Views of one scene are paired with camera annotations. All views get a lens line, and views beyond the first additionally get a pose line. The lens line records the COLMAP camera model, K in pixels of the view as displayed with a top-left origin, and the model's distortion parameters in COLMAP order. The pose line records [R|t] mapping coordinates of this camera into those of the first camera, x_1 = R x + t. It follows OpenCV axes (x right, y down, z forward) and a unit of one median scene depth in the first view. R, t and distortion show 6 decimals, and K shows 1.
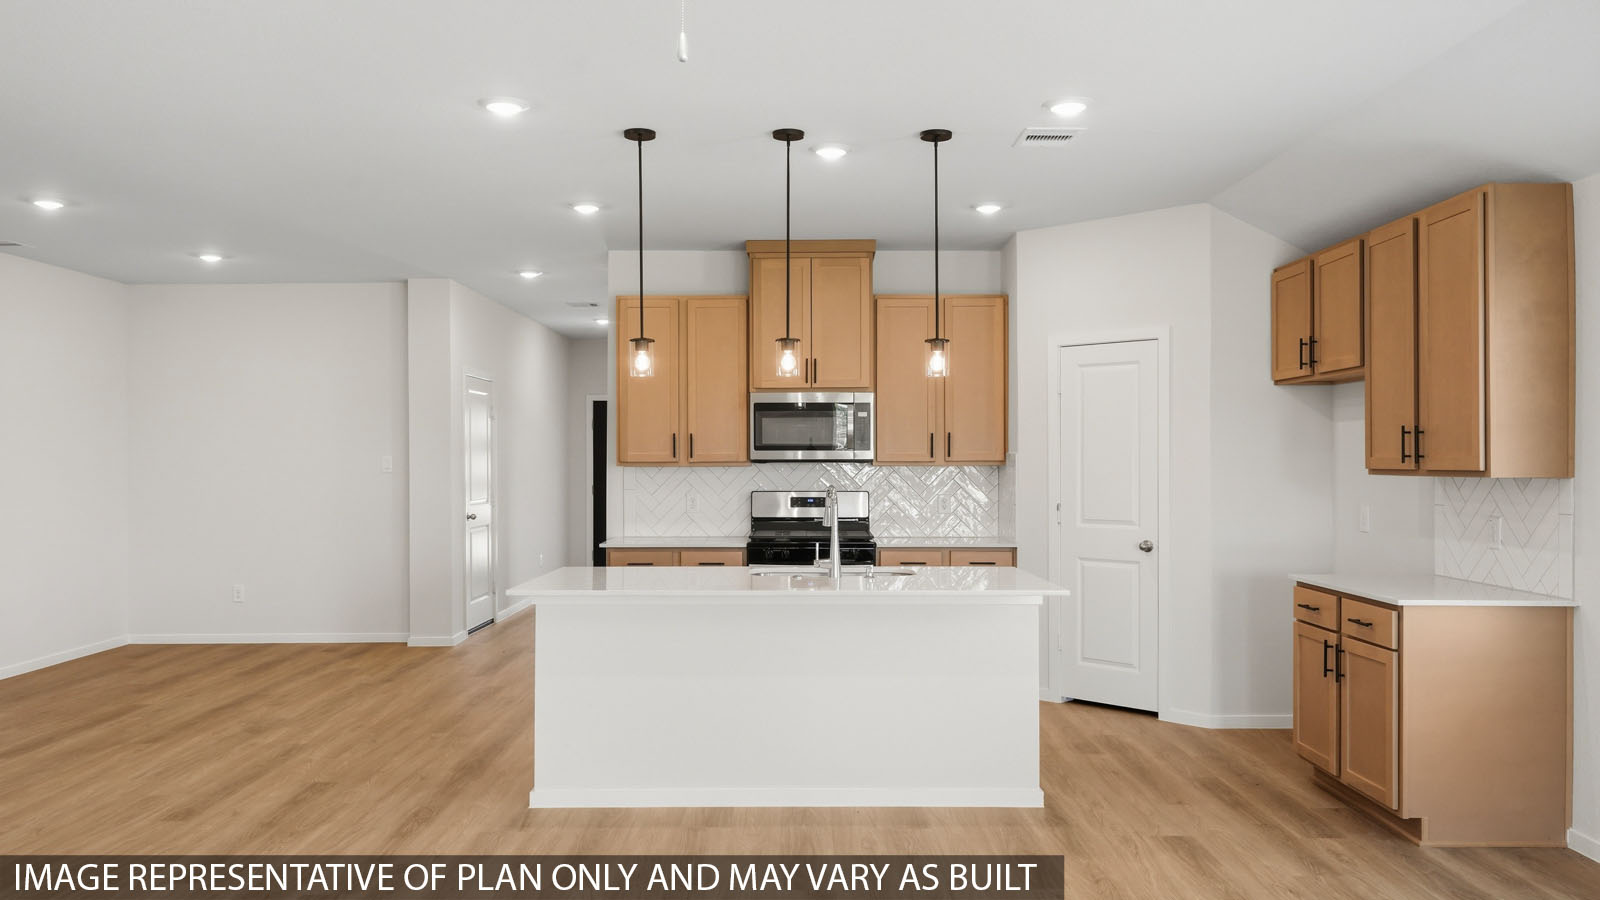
lens RADIAL K [[1177.2, 0, 797.9], [0, 1177.2, 452.5], [0, 0, 1]] dist [-0.000195, -0.001588]
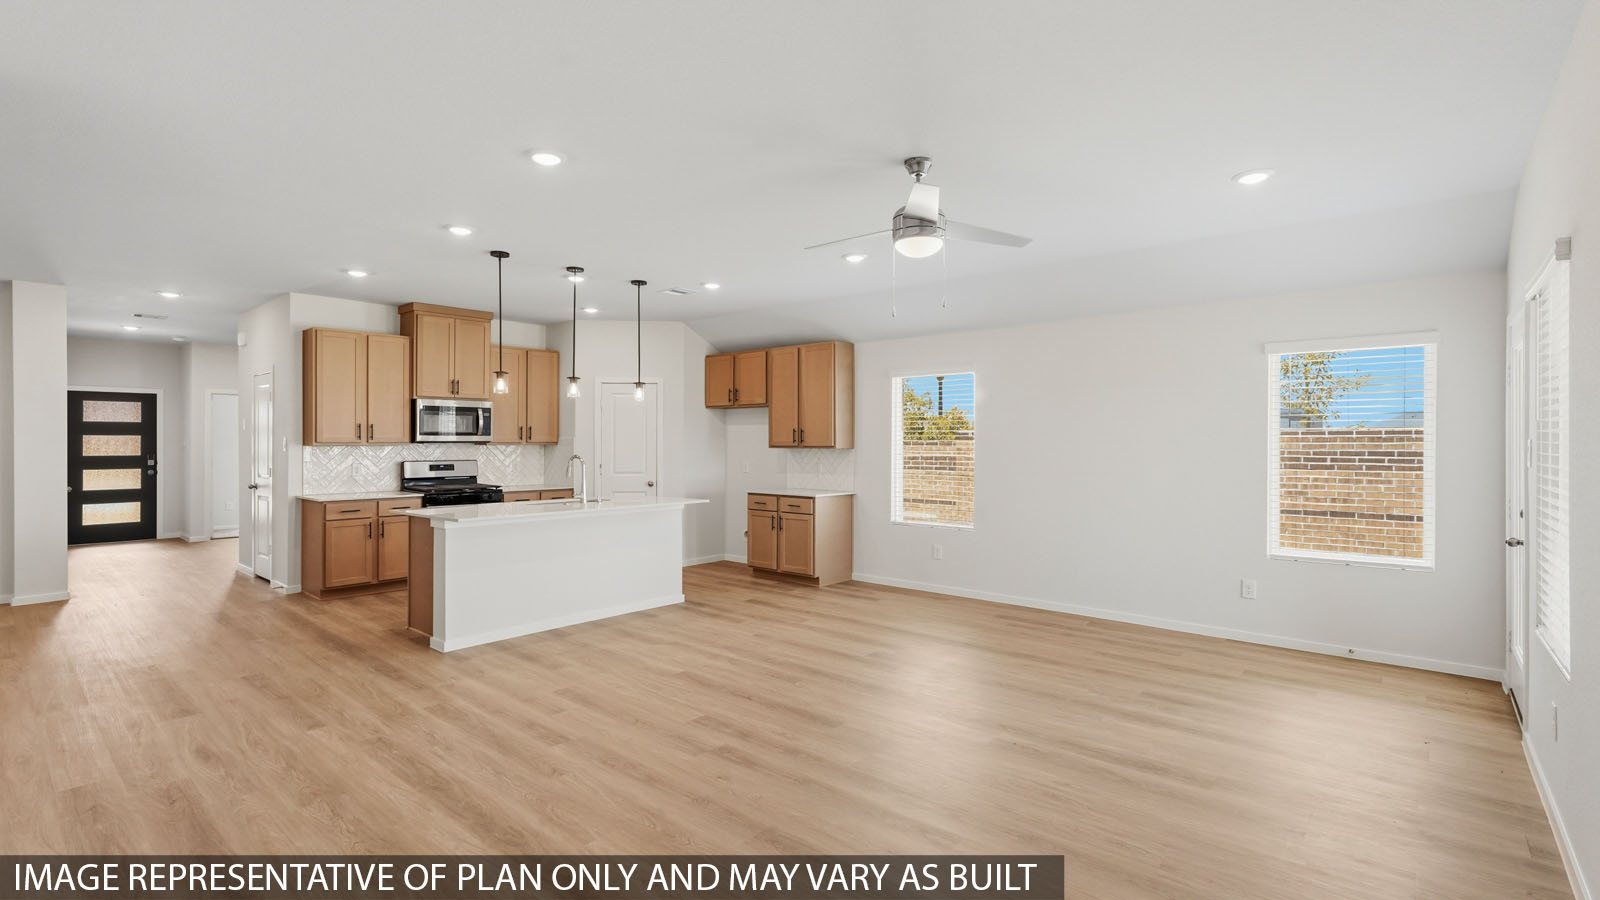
lens RADIAL K [[722.5, 0, 796.9], [0, 722.5, 440.9], [0, 0, 1]] dist [-0.015222, 0.000630]
pose [[0.656983, 0.002890, 0.753900, -0.484742], [-0.006300, 0.999979, 0.001657, 0.000916], [-0.753879, -0.005838, 0.656988, -0.022283]]
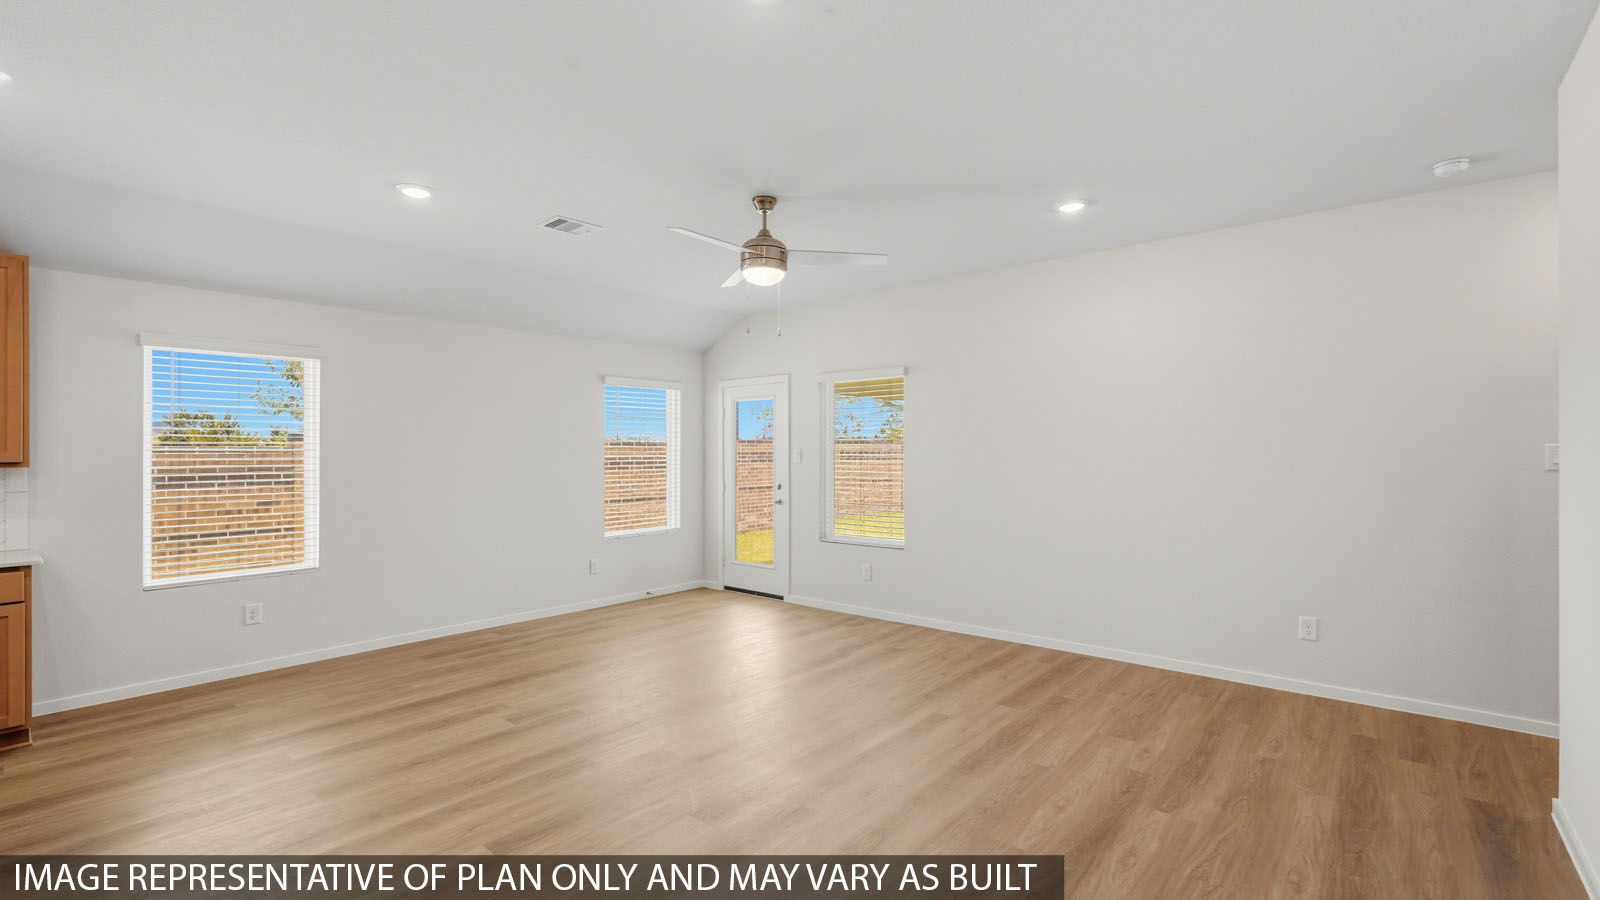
lens RADIAL K [[707.3, 0, 800.0], [0, 707.3, 450.0], [0, 0, 1]] dist [-0.007403, 0.000640]
pose [[-0.763788, 0.003518, 0.645458, -0.425898], [0.000373, 0.999987, -0.005008, 0.003686], [-0.645467, -0.003584, -0.763780, 0.686880]]
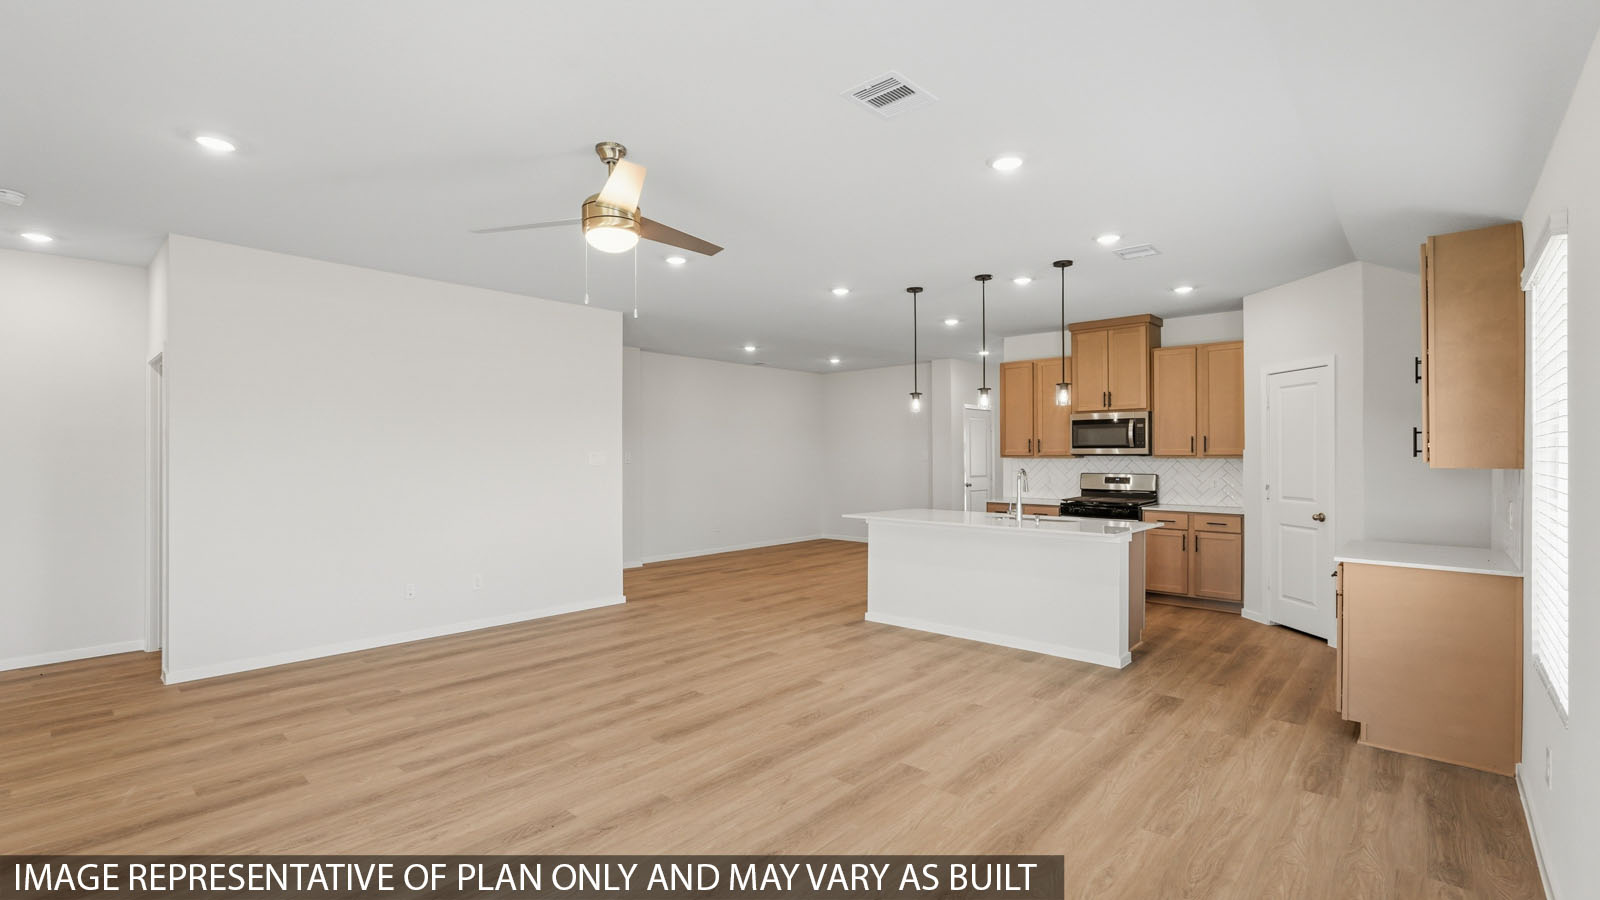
lens RADIAL K [[707.3, 0, 800.0], [0, 707.3, 450.0], [0, 0, 1]] dist [-0.007403, 0.000640]
pose [[0.743451, -0.004511, -0.668775, 0.389703], [0.004923, 0.999987, -0.001273, -0.000374], [0.668772, -0.002346, 0.743464, -0.011537]]
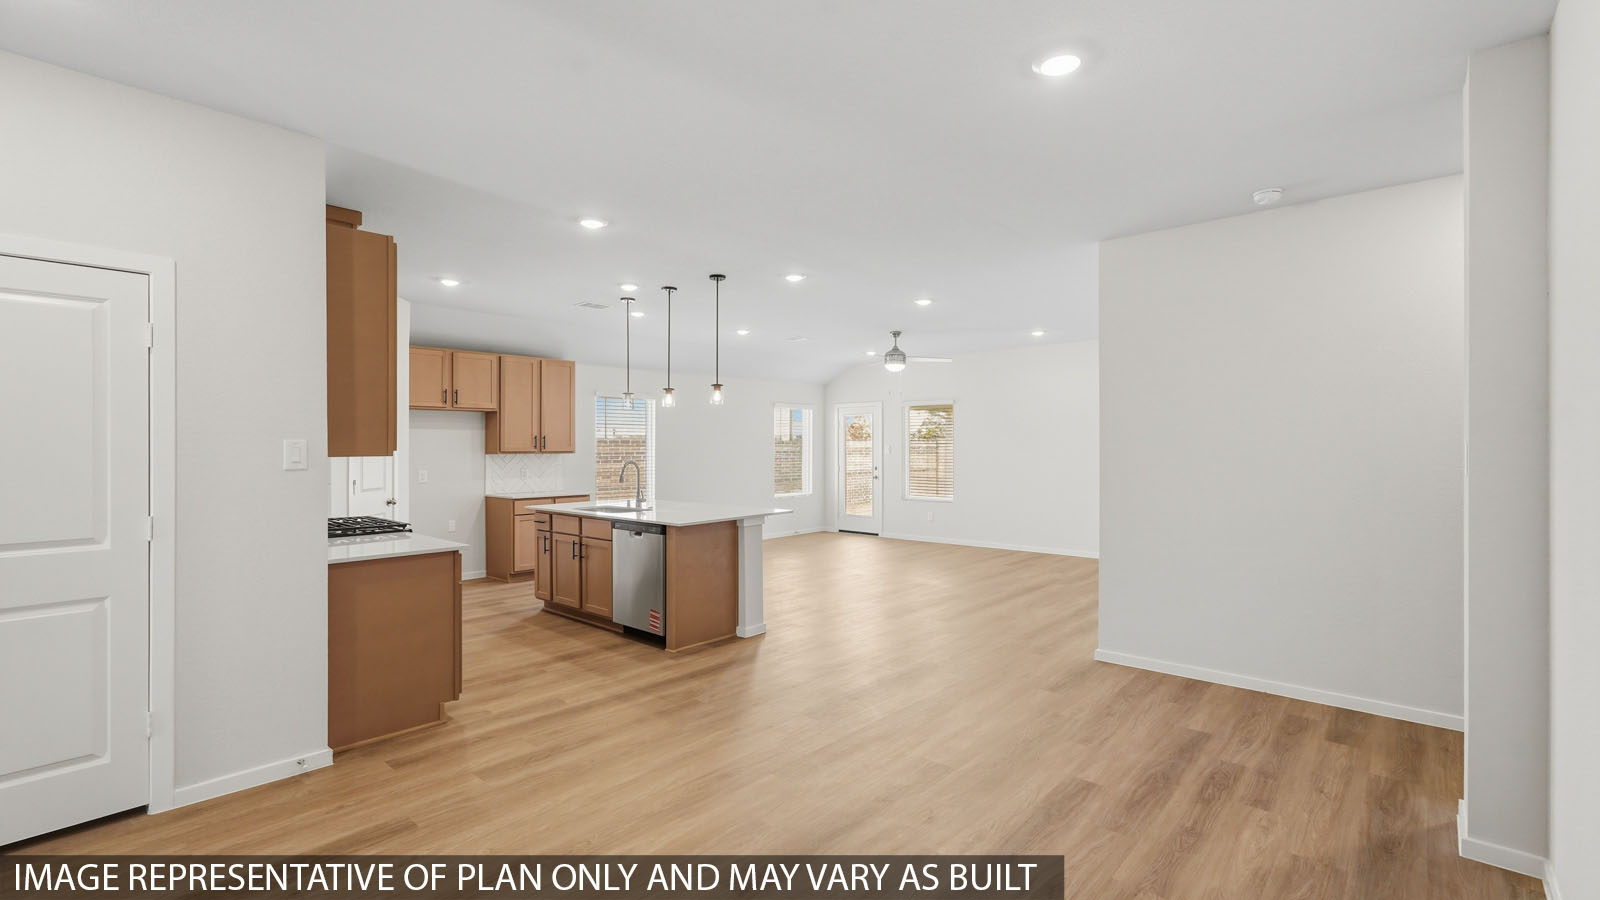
lens RADIAL K [[707.3, 0, 800.0], [0, 707.3, 450.0], [0, 0, 1]] dist [-0.007403, 0.000640]
pose [[-0.743836, -0.000893, 0.668361, -0.755867], [-0.001880, 0.999998, -0.000755, 0.008494], [-0.668359, -0.001818, -0.743837, 1.330731]]
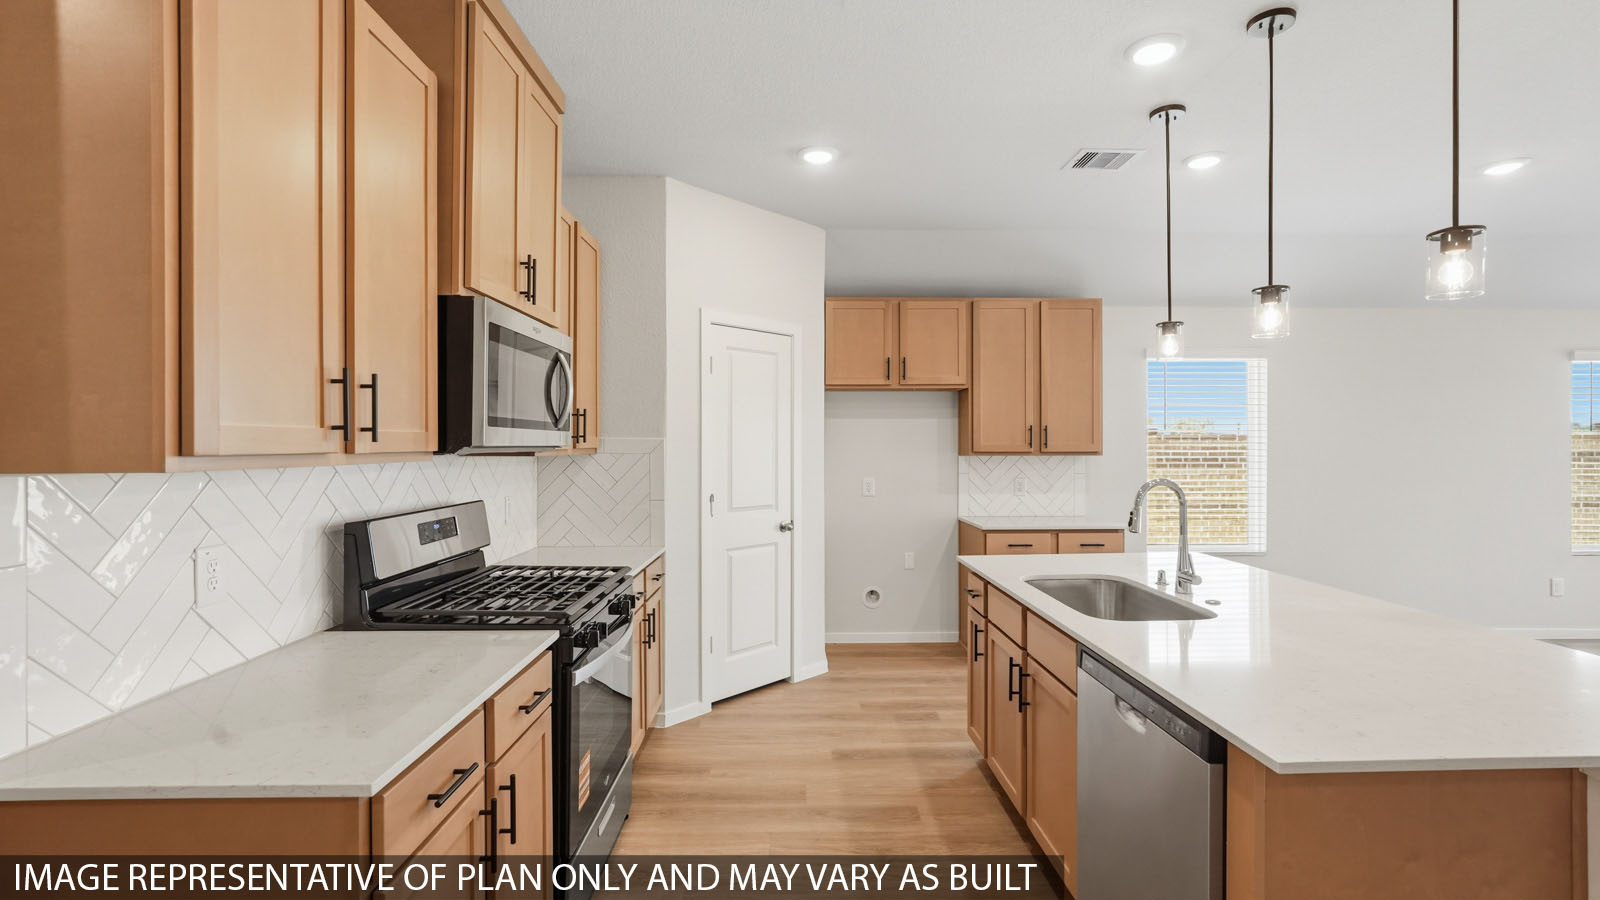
lens RADIAL K [[707.3, 0, 800.0], [0, 707.3, 450.0], [0, 0, 1]] dist [-0.007403, 0.000640]
pose [[-0.021991, -0.006610, 0.999736, -0.346637], [-0.005100, 0.999966, 0.006499, 0.005381], [-0.999745, -0.004956, -0.022024, 0.992785]]
